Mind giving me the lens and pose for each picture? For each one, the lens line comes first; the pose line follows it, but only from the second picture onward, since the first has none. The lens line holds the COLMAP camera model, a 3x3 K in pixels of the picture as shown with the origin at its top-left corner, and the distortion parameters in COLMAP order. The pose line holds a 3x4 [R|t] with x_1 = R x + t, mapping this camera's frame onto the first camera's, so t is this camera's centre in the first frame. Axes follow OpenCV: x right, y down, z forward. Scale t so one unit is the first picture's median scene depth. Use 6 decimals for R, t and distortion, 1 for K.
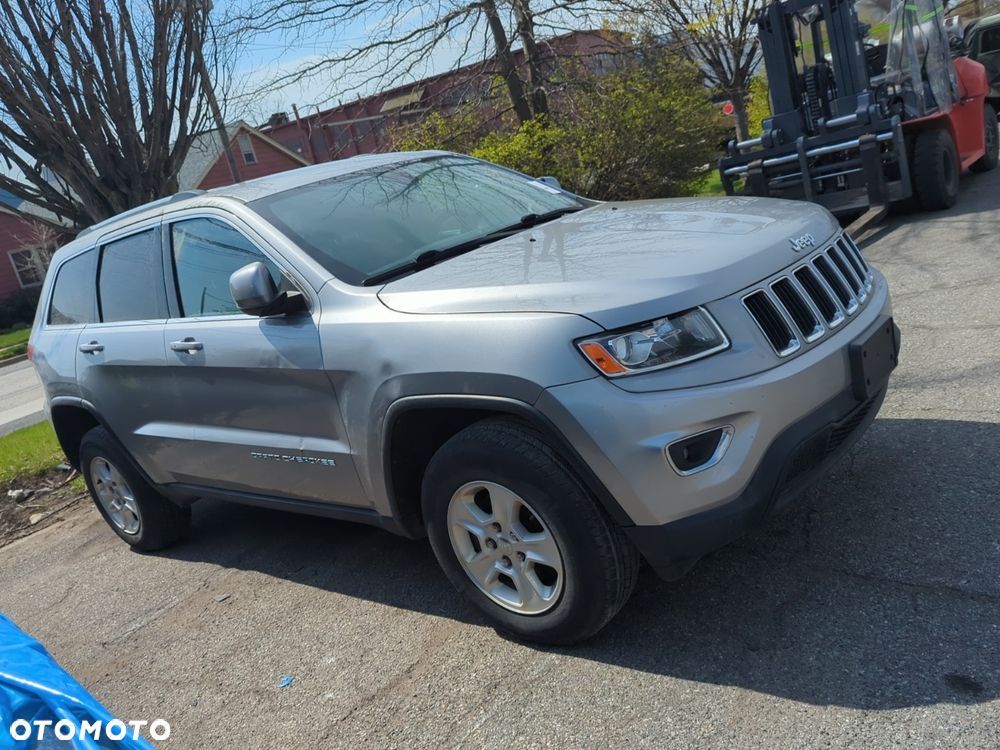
lens RADIAL K [[815.7, 0, 502.6], [0, 815.7, 373.7], [0, 0, 1]] dist [0.056183, -0.044244]
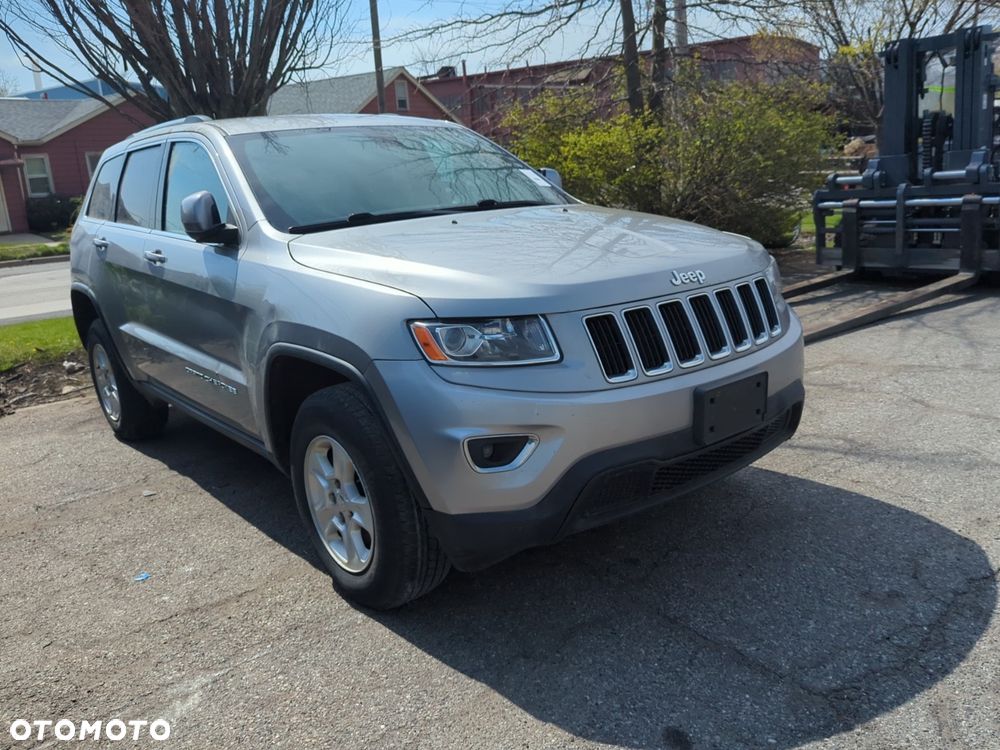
lens RADIAL K [[815.7, 0, 502.6], [0, 815.7, 373.7], [0, 0, 1]] dist [0.056183, -0.044244]
pose [[0.965689, 0.223974, -0.131456, 0.216708], [-0.220683, 0.974554, 0.039279, -0.026031], [0.136909, -0.008922, 0.990543, -0.004439]]
